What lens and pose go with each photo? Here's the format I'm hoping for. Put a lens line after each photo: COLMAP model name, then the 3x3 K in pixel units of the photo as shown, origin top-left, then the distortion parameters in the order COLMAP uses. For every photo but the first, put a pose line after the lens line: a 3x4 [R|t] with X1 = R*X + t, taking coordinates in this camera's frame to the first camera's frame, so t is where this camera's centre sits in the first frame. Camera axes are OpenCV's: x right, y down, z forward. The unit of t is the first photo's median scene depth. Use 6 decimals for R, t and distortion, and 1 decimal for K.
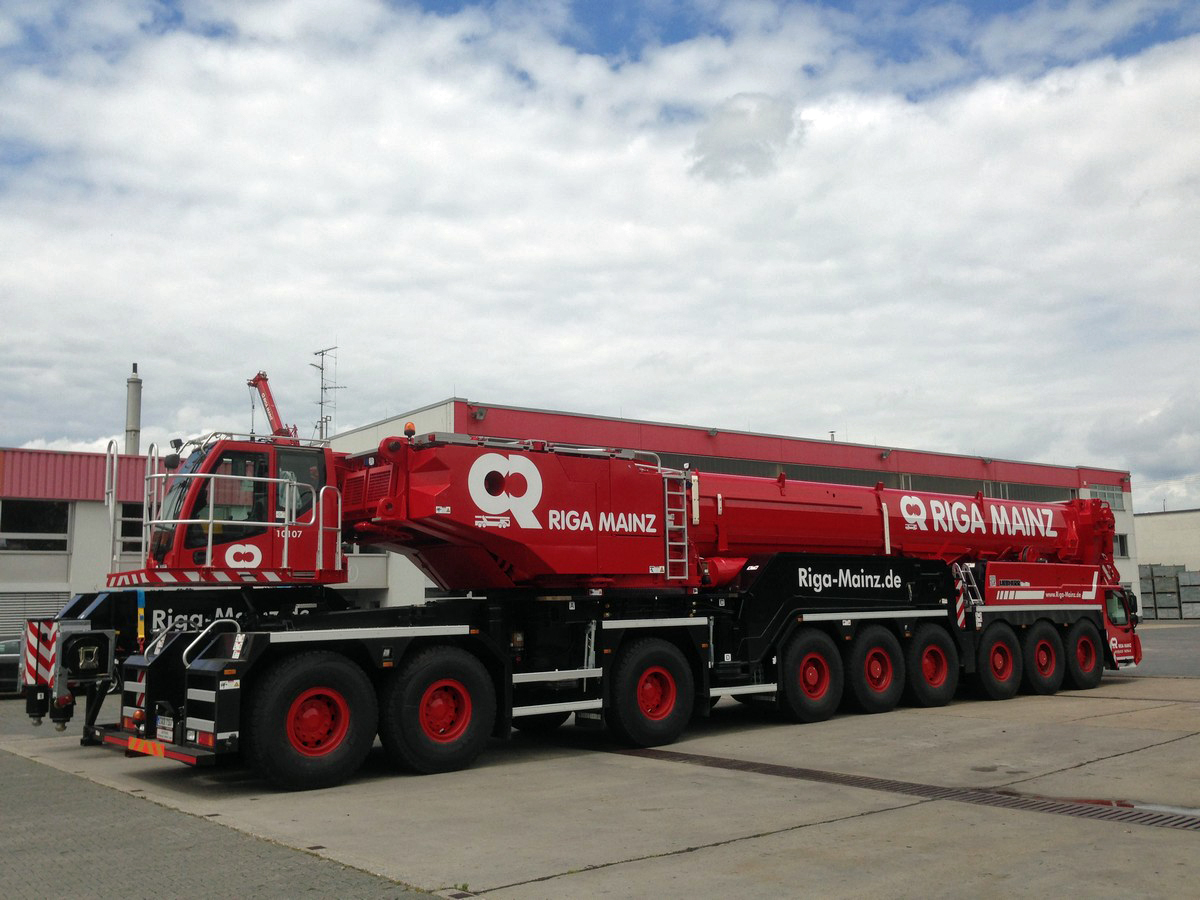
lens RADIAL K [[1087.9, 0, 597.4], [0, 1087.9, 477.1], [0, 0, 1]] dist [0.141365, -0.114935]
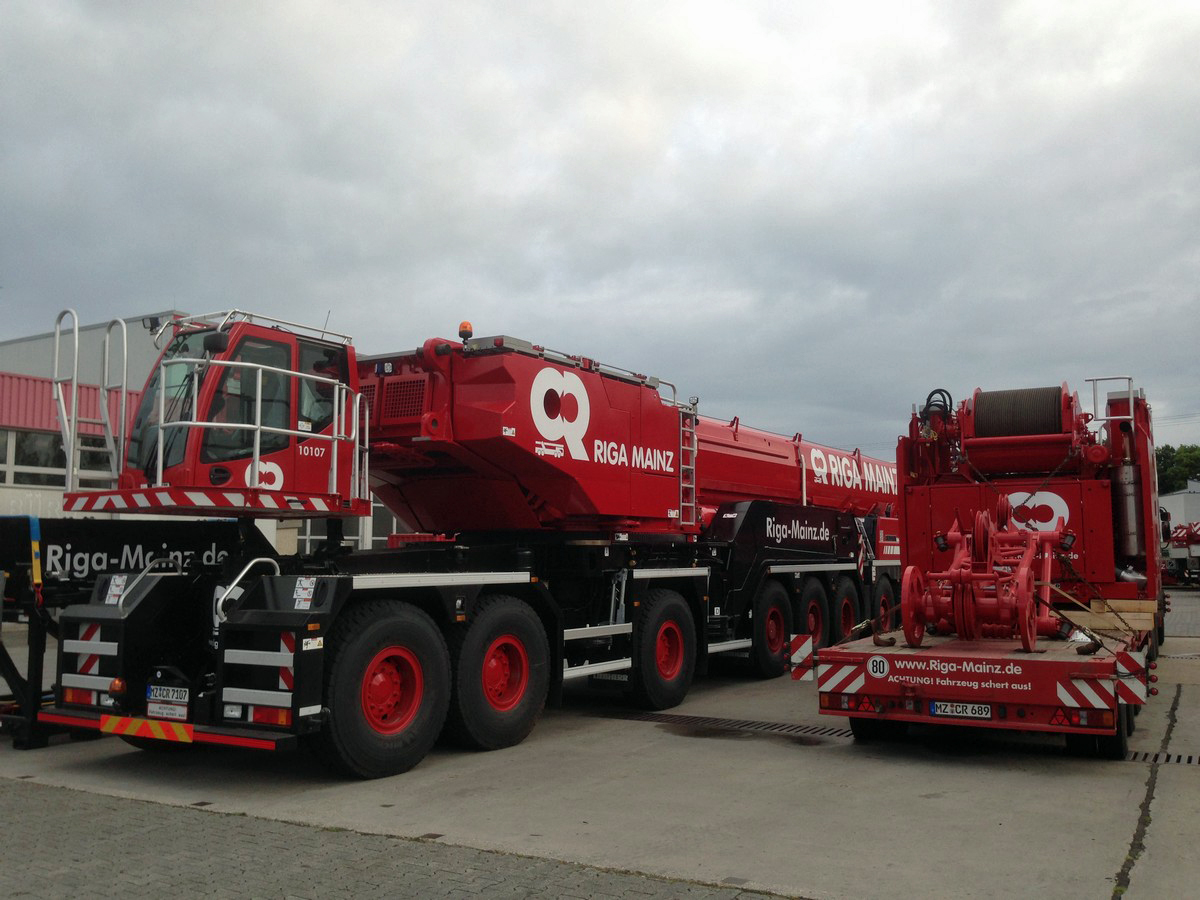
lens RADIAL K [[1088.3, 0, 600.0], [0, 1088.3, 450.0], [0, 0, 1]] dist [0.140095, -0.248350]
pose [[0.945429, 0.049640, 0.322023, -0.308452], [-0.054712, 0.998480, 0.006713, 0.031579], [-0.321200, -0.023965, 0.946708, 0.181571]]
